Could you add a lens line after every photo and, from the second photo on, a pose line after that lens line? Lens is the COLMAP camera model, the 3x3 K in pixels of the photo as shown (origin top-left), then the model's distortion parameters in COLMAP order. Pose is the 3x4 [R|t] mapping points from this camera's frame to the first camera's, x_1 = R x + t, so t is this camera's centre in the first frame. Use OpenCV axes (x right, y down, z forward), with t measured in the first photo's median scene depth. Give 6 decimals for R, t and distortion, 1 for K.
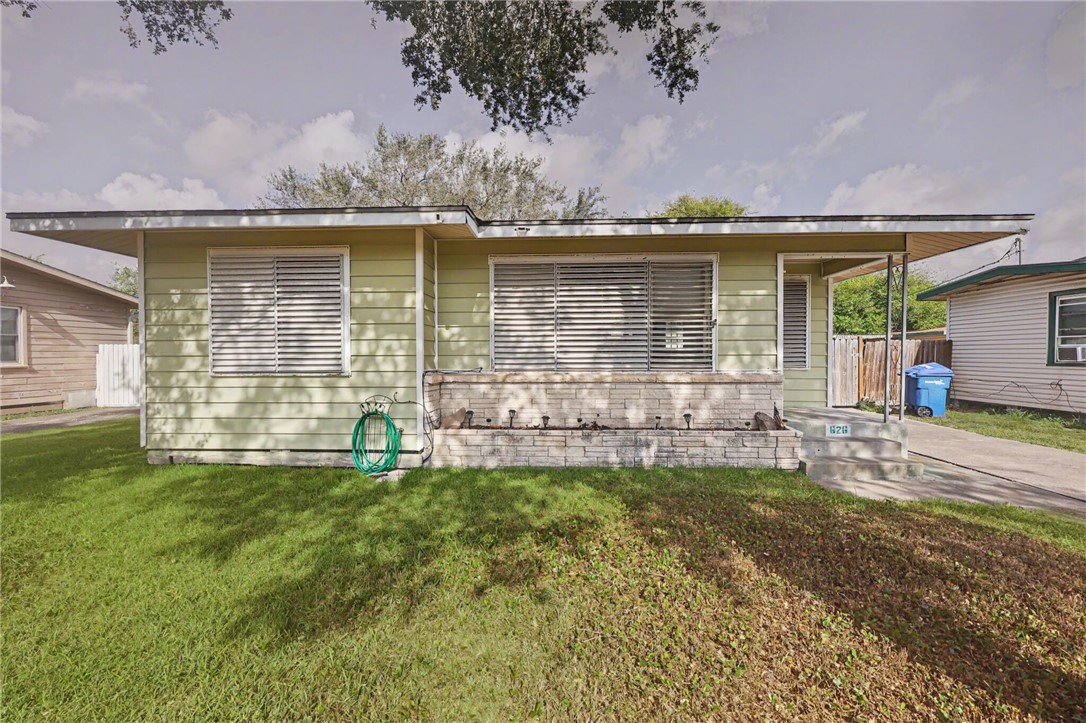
lens RADIAL K [[446.3, 0, 544.6], [0, 446.3, 360.6], [0, 0, 1]] dist [-0.000973, 0.000332]
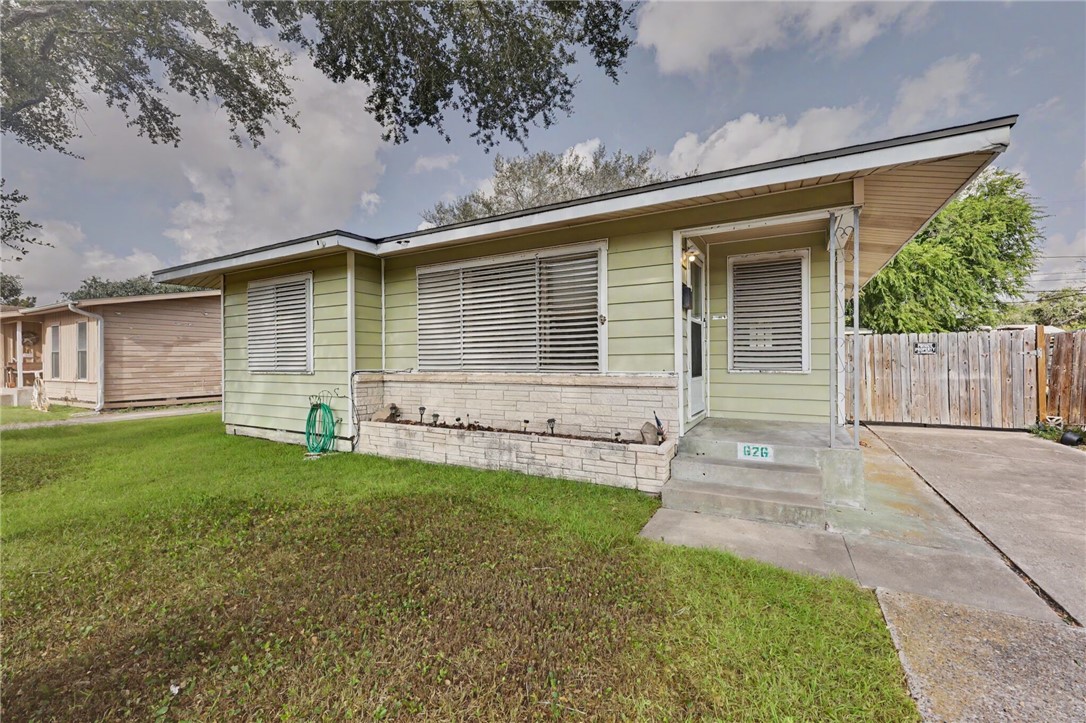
lens RADIAL K [[446.3, 0, 544.7], [0, 446.3, 359.4], [0, 0, 1]] dist [-0.000973, 0.000332]
pose [[0.895214, -0.005542, -0.445602, 0.712172], [0.000884, 0.999943, -0.010660, 0.006096], [0.445636, 0.009149, 0.895168, 0.167010]]
